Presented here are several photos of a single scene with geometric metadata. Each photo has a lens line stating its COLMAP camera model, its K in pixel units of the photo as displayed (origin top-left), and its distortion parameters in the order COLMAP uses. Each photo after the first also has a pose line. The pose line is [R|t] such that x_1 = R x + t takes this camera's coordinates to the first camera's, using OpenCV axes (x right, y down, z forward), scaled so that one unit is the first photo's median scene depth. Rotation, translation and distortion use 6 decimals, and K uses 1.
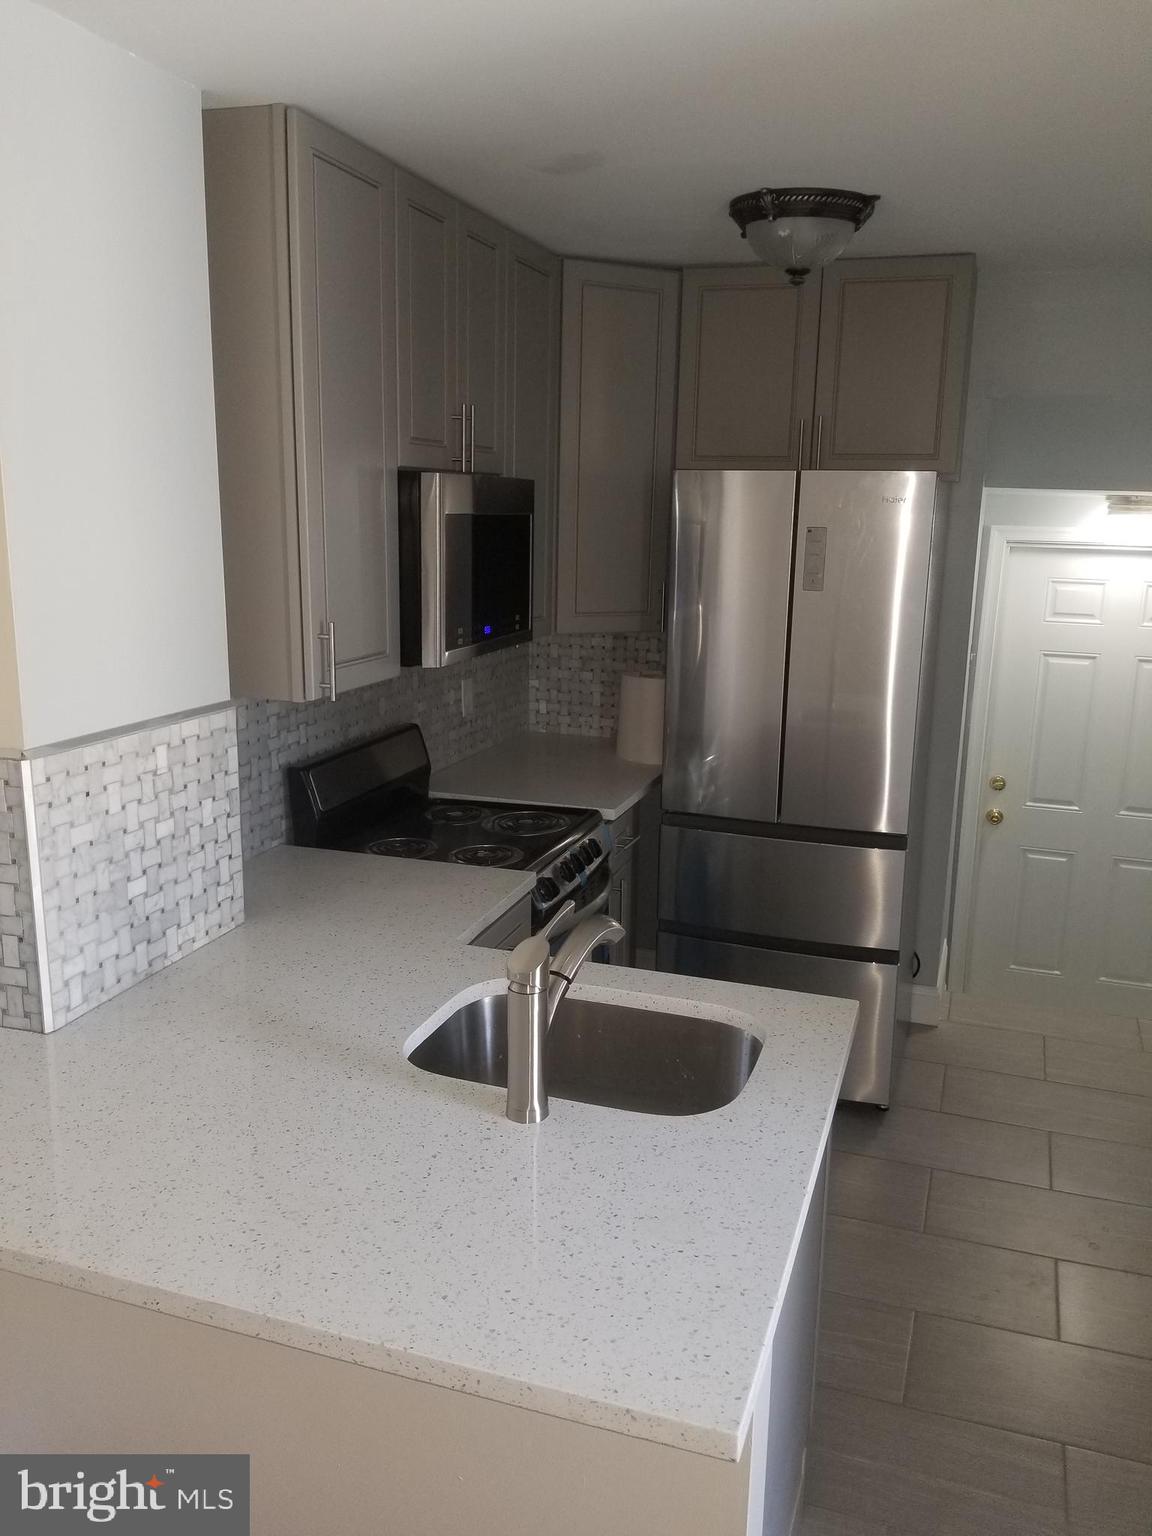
lens RADIAL K [[1212.9, 0, 577.2], [0, 1212.9, 741.8], [0, 0, 1]] dist [0.011680, -0.030716]
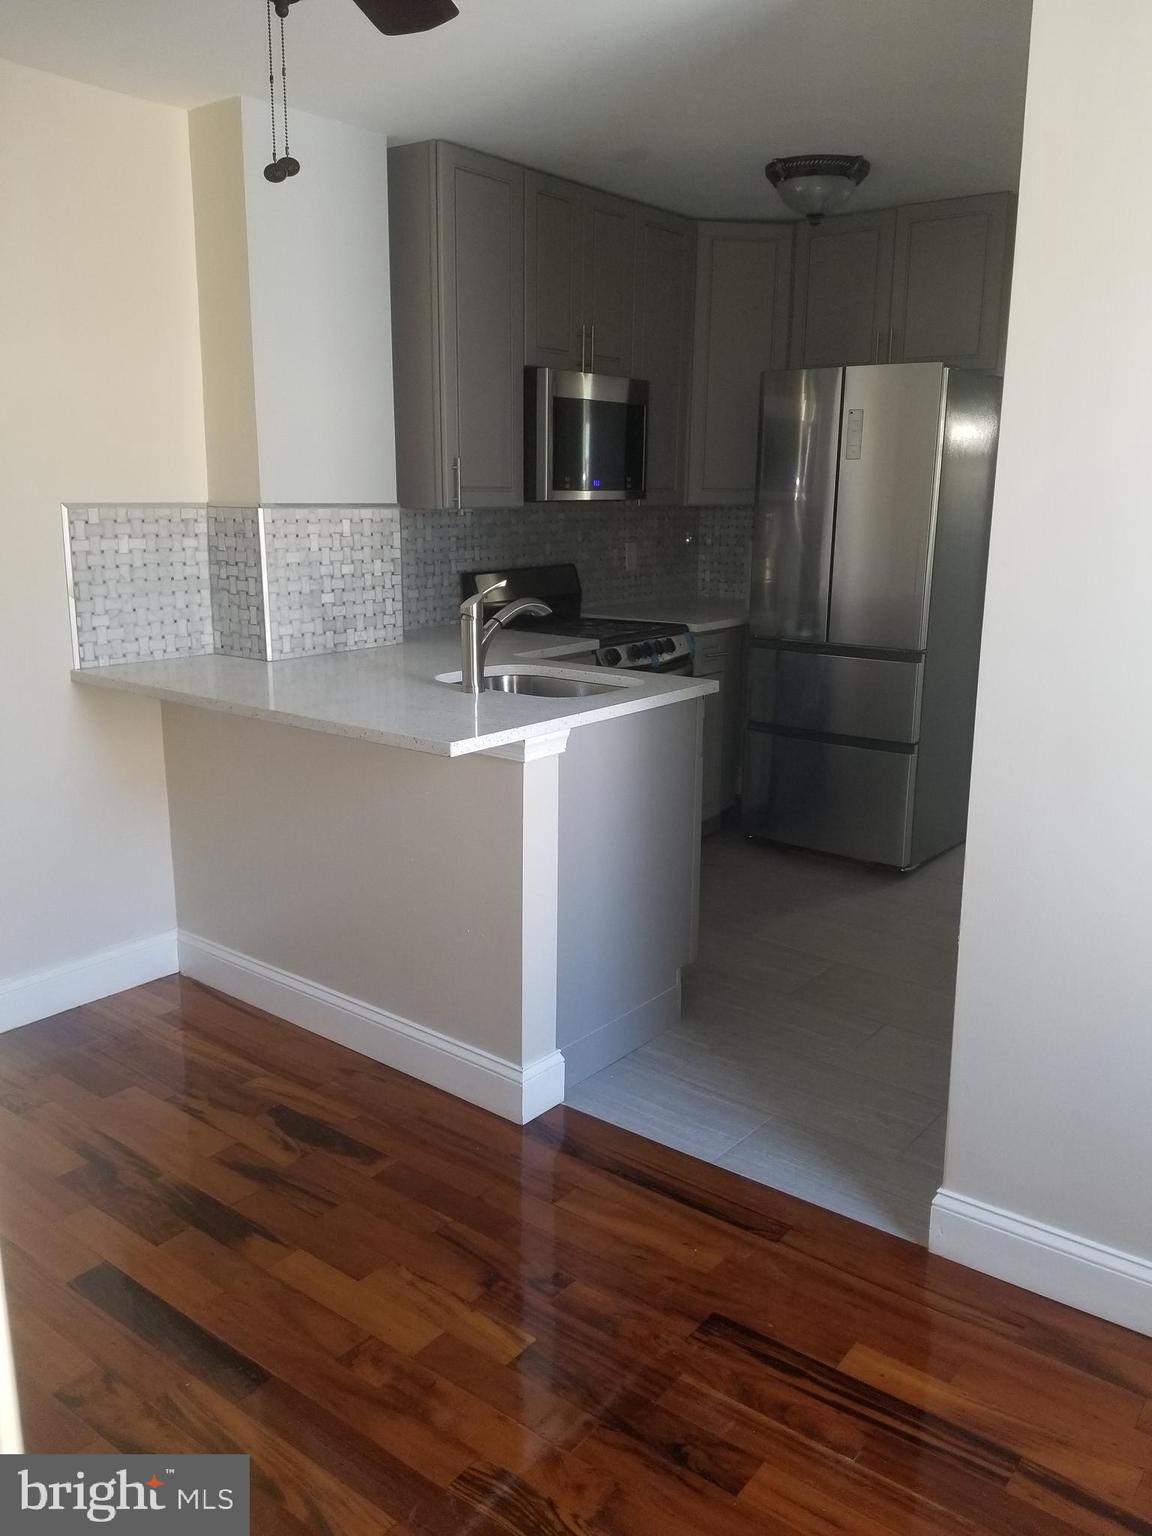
lens RADIAL K [[1212.9, 0, 579.9], [0, 1212.9, 768.6], [0, 0, 1]] dist [0.011680, -0.030716]
pose [[0.942348, 0.068732, -0.327501, 0.565166], [-0.059633, 0.997506, 0.037759, 0.271801], [0.329279, -0.016052, 0.944096, -0.538368]]
